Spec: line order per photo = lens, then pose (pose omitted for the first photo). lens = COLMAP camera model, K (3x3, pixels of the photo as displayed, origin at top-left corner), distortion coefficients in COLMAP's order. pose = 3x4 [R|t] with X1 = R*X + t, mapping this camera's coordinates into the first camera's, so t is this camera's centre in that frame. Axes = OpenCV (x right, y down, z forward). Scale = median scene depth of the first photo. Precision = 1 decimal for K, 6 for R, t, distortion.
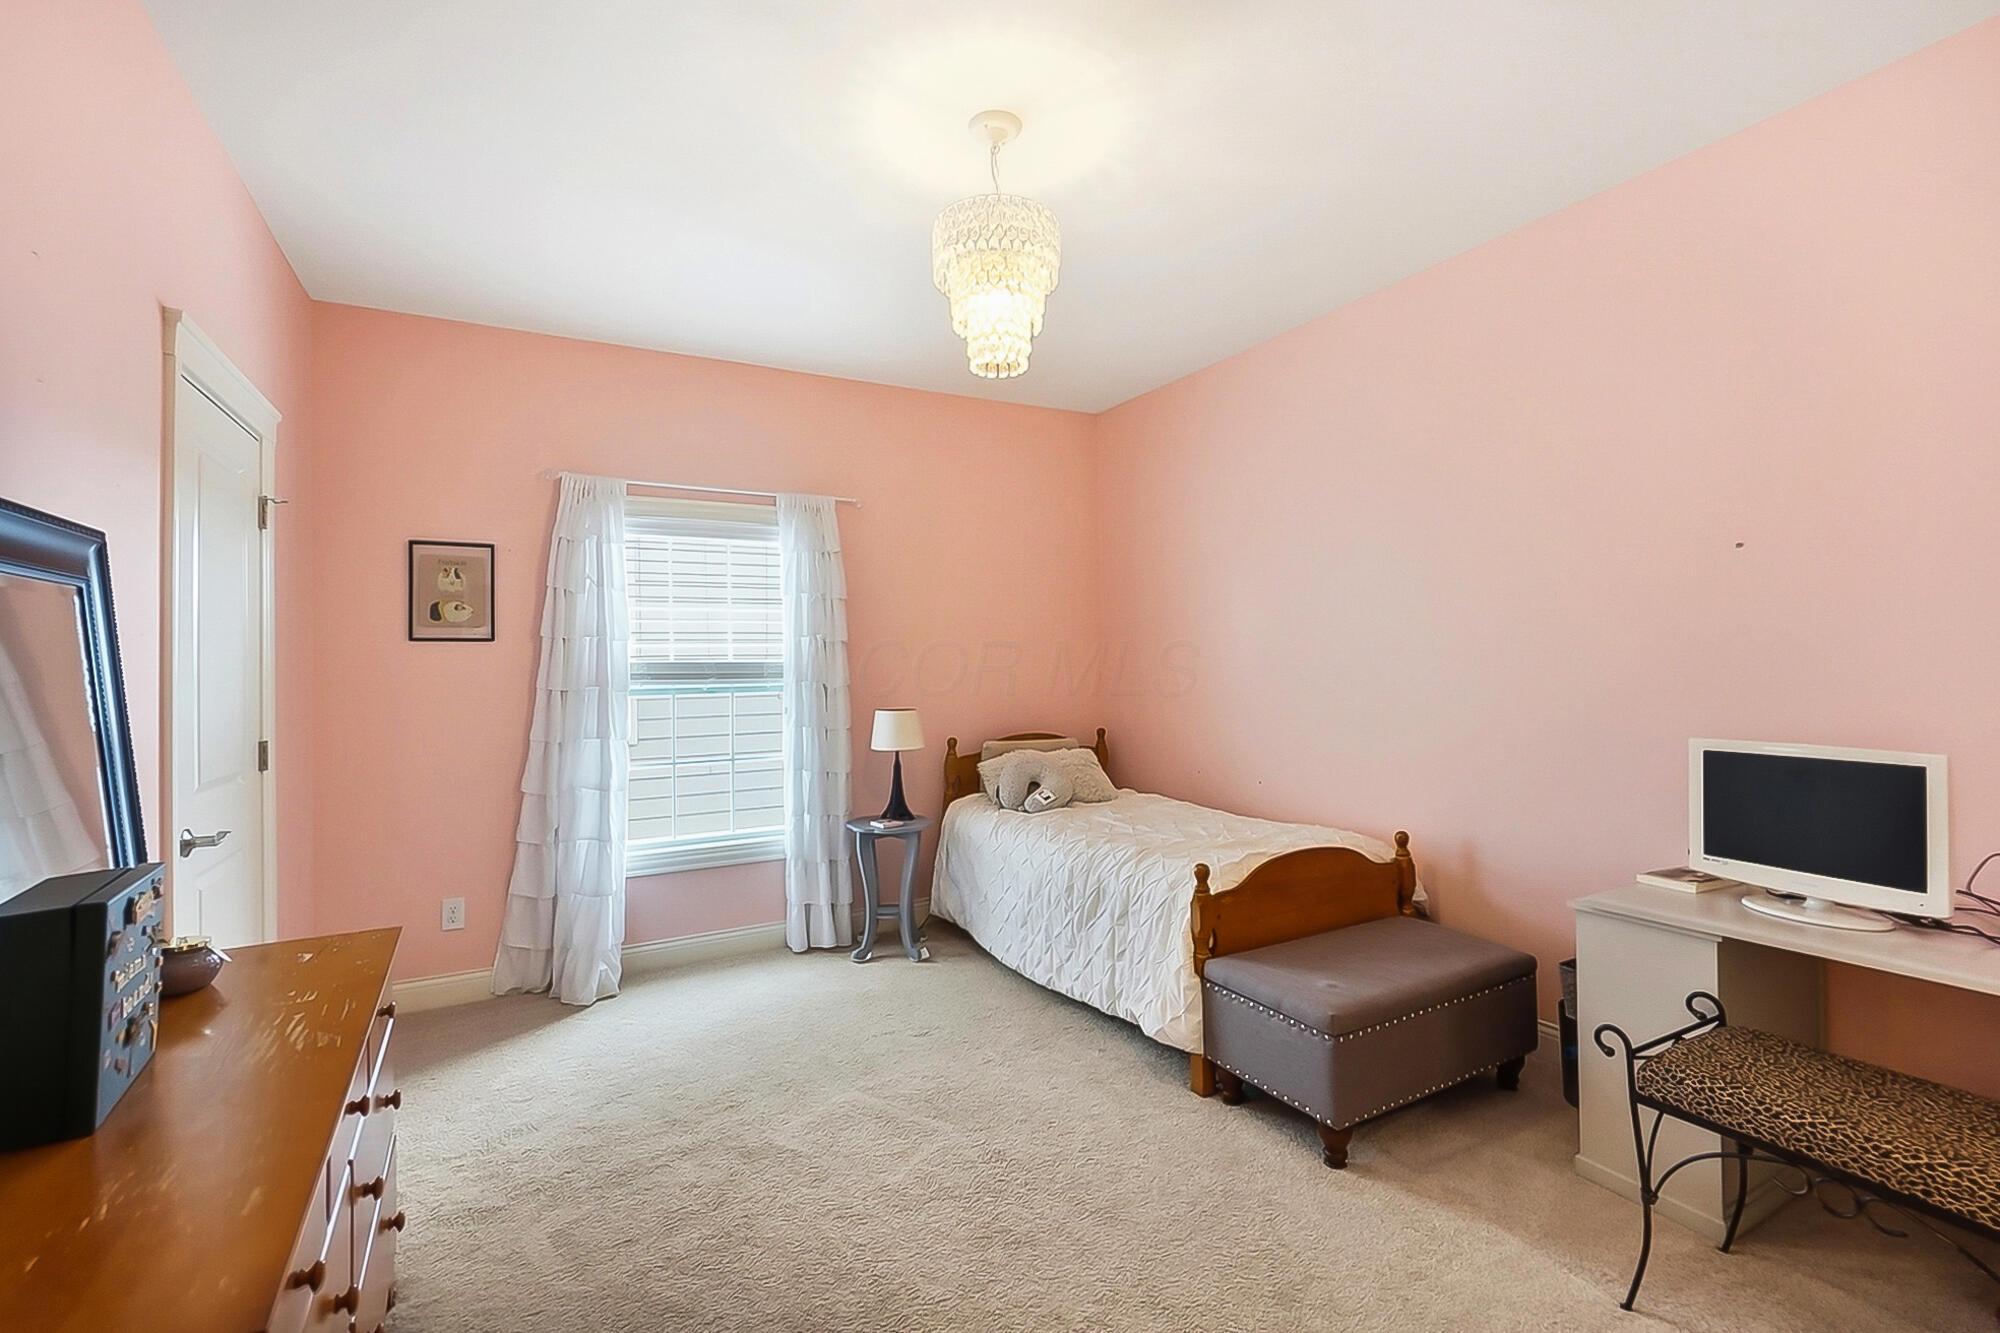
lens RADIAL K [[873.3, 0, 1003.6], [0, 873.3, 659.2], [0, 0, 1]] dist [-0.000745, -0.000065]
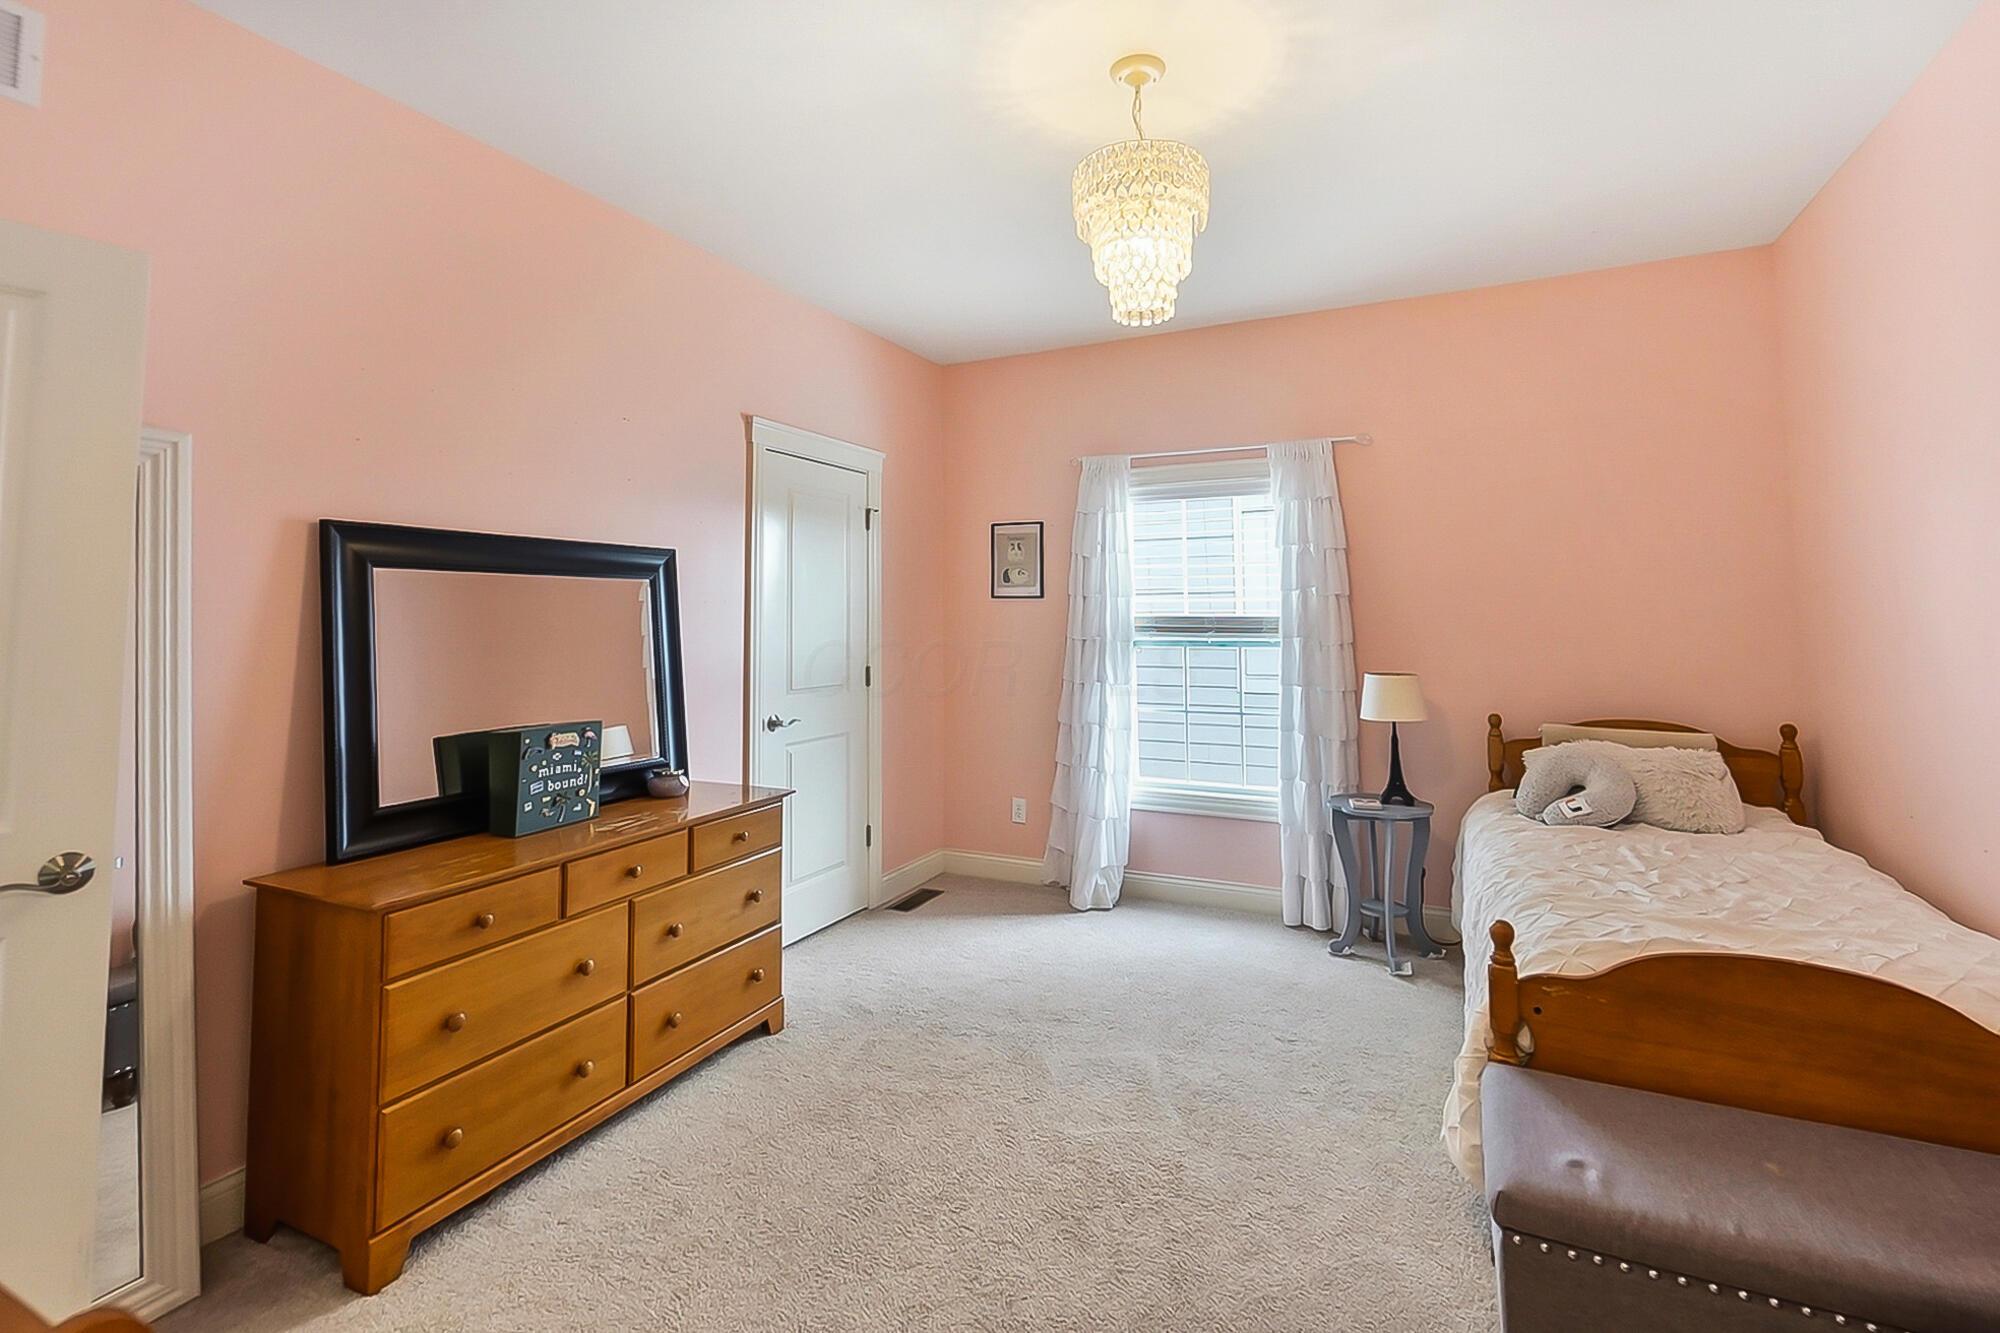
lens RADIAL K [[901.3, 0, 1001.8], [0, 901.3, 577.3], [0, 0, 1]] dist [0.000061, 0.000074]
pose [[0.579076, -0.026137, -0.814855, 0.399319], [-0.002214, 0.999432, -0.033631, -0.006562], [0.815271, 0.021279, 0.578689, 0.181350]]
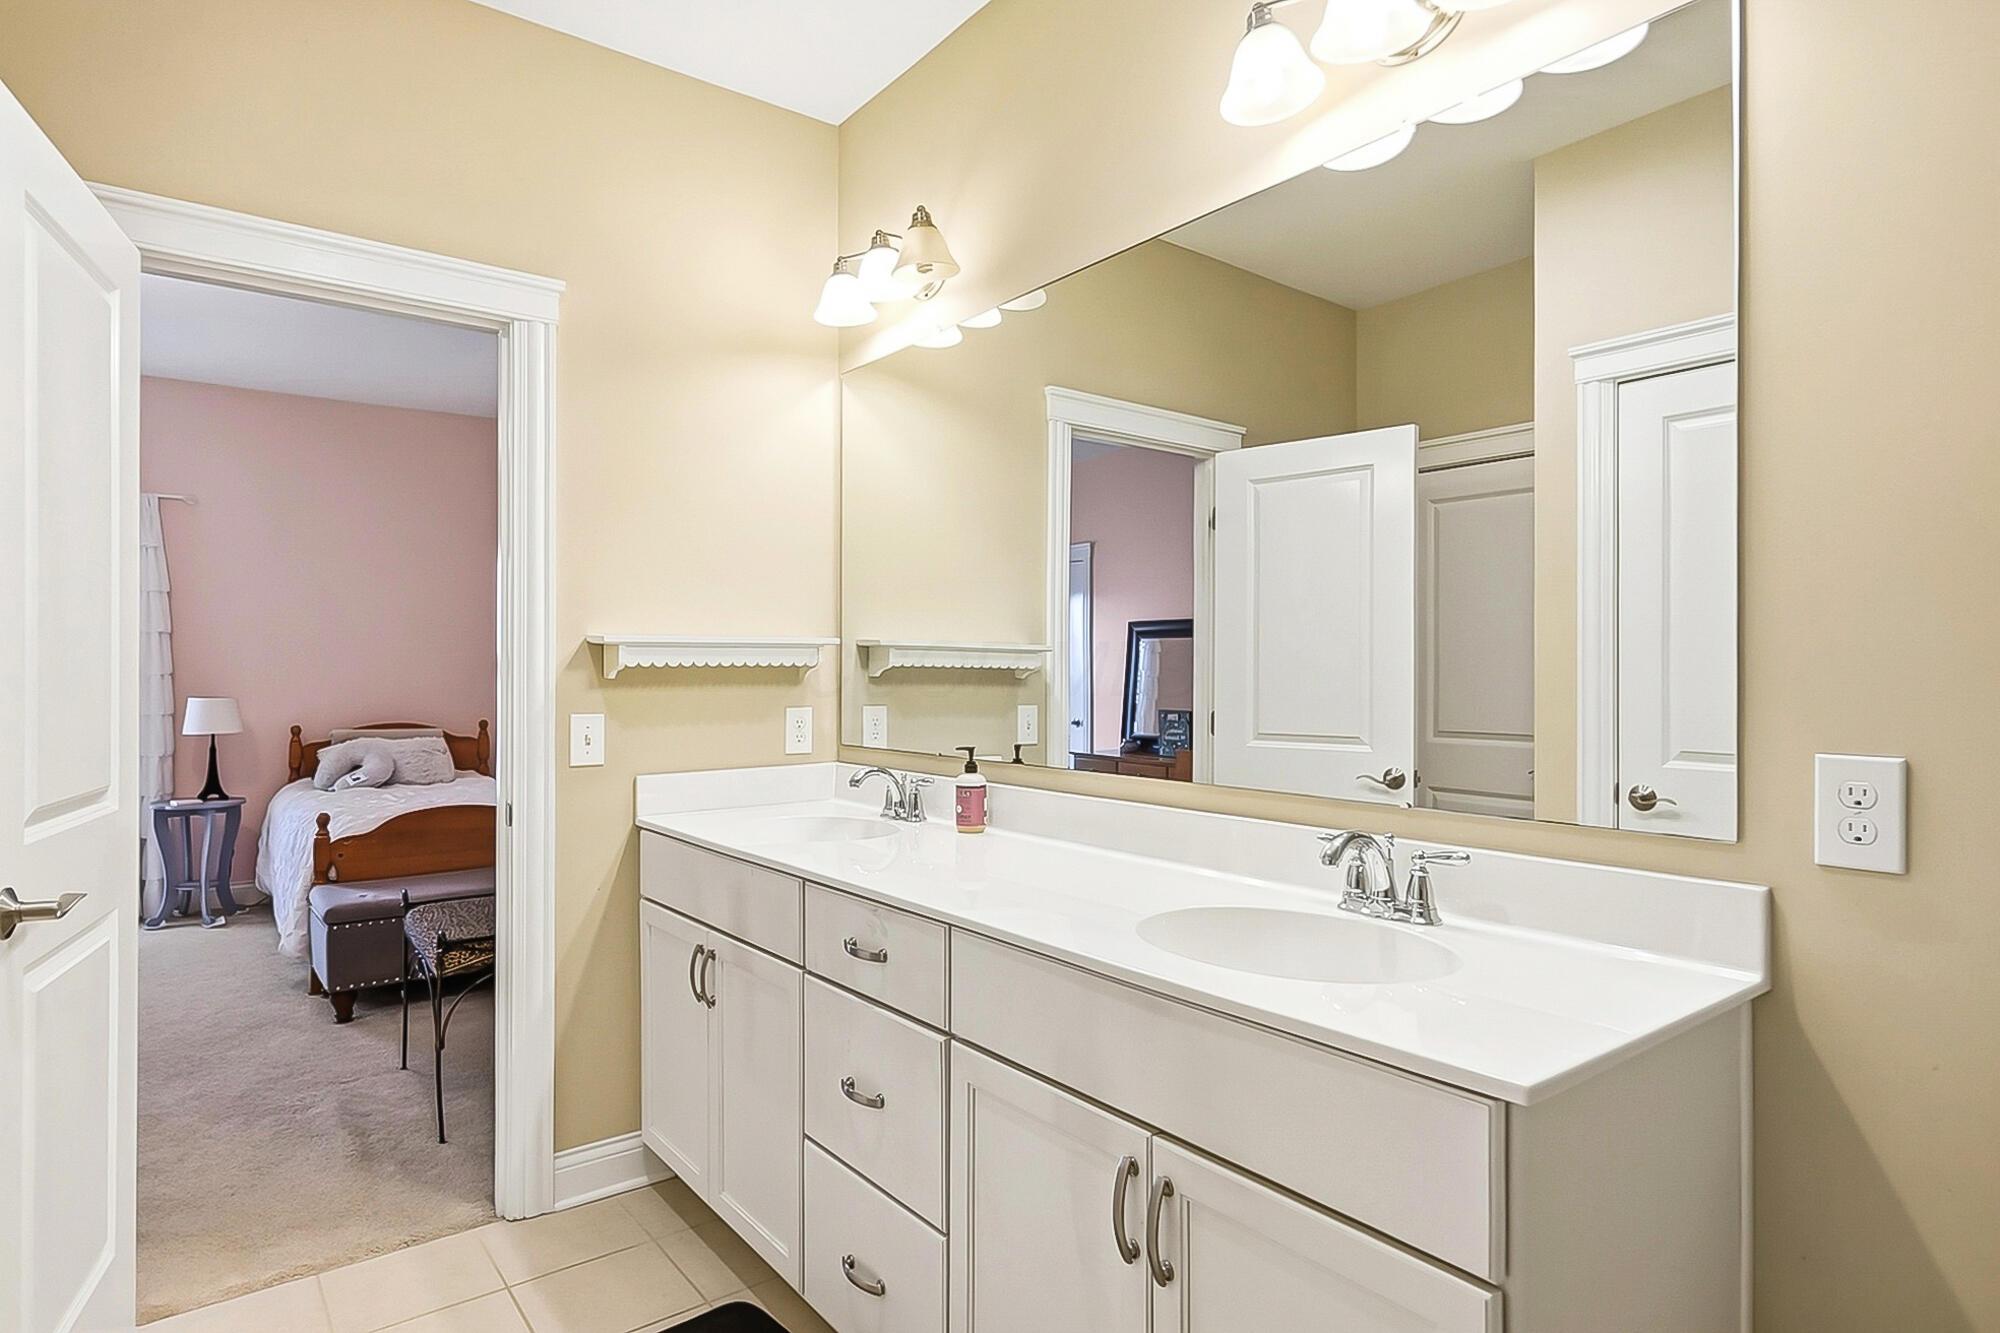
lens RADIAL K [[1096.6, 0, 992.4], [0, 1096.6, 657.7], [0, 0, 1]] dist [0.018108, -0.000744]
pose [[0.988328, 0.023113, 0.150579, 0.646290], [-0.022614, 0.999732, -0.005029, -0.004812], [-0.150655, 0.001565, 0.988585, -0.505173]]
